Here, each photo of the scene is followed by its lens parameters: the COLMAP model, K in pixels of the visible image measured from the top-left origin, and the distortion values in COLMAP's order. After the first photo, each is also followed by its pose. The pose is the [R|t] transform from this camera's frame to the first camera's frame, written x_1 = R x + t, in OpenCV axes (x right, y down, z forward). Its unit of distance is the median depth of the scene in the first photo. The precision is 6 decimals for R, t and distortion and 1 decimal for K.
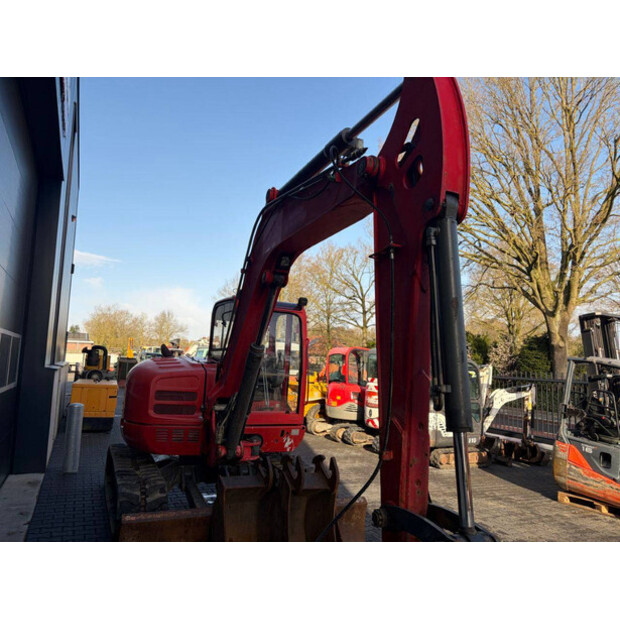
lens RADIAL K [[470.0, 0, 313.7], [0, 470.0, 306.6], [0, 0, 1]] dist [0.050175, -0.055016]
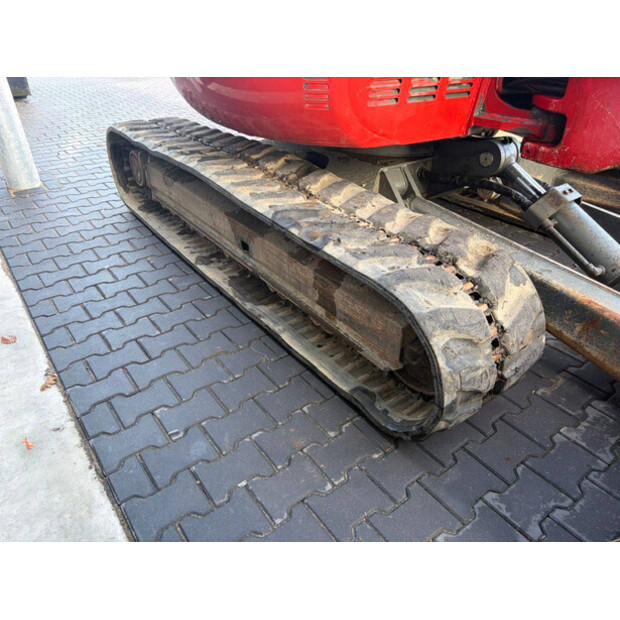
lens RADIAL K [[470.0, 0, 305.8], [0, 470.0, 305.9], [0, 0, 1]] dist [0.050175, -0.055016]
pose [[0.981527, -0.144030, 0.125935, -0.312624], [0.028339, 0.760421, 0.648812, 0.133924], [-0.189212, -0.633258, 0.750456, 0.508197]]
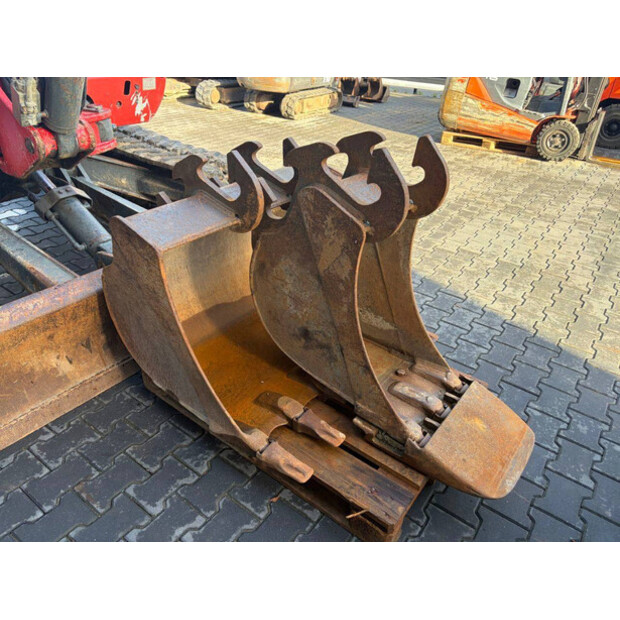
lens RADIAL K [[470.0, 0, 307.7], [0, 470.0, 304.3], [0, 0, 1]] dist [0.050175, -0.055016]
pose [[0.887701, -0.258832, 0.380780, -0.121556], [-0.050283, 0.767579, 0.638979, 0.087921], [-0.457667, -0.586369, 0.668366, 0.344379]]
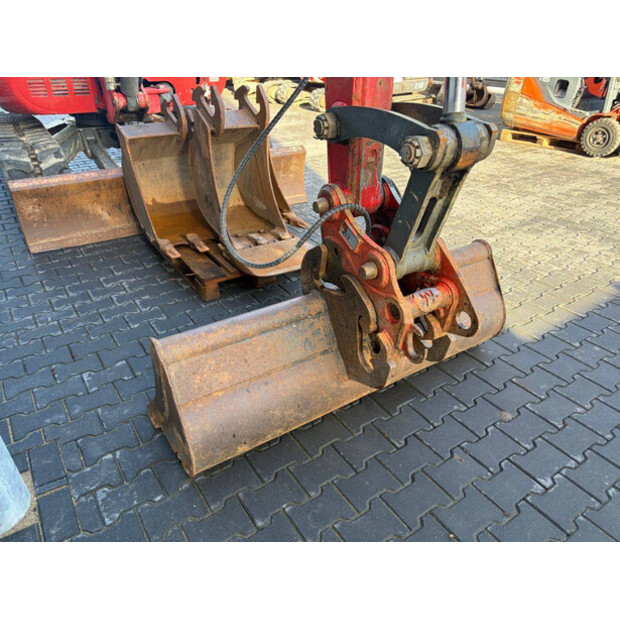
lens RADIAL K [[470.0, 0, 314.1], [0, 470.0, 312.2], [0, 0, 1]] dist [0.050175, -0.055016]
pose [[0.989114, -0.115719, 0.090903, 0.008335], [0.033863, 0.780154, 0.624670, 0.065358], [-0.143205, -0.614792, 0.775579, 0.084764]]
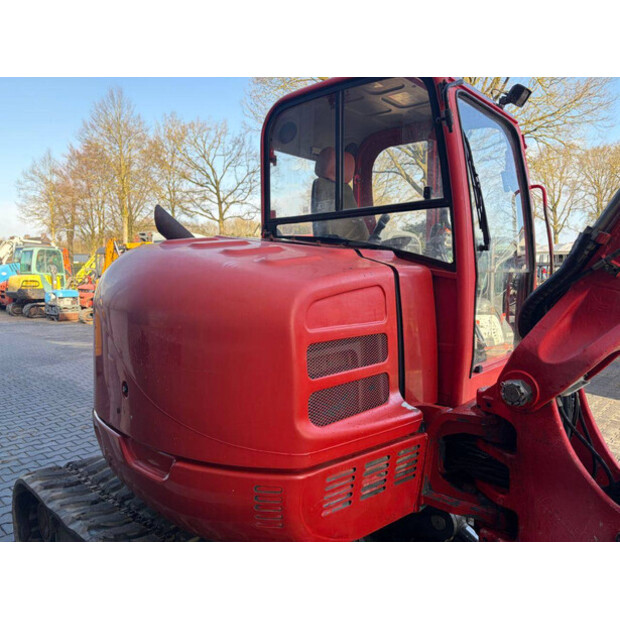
lens RADIAL K [[470.0, 0, 312.2], [0, 470.0, 304.6], [0, 0, 1]] dist [0.050175, -0.055016]
pose [[0.932818, -0.079066, 0.351568, -0.313352], [0.003001, 0.977303, 0.211827, 0.070761], [-0.360336, -0.196541, 0.911882, 0.557185]]
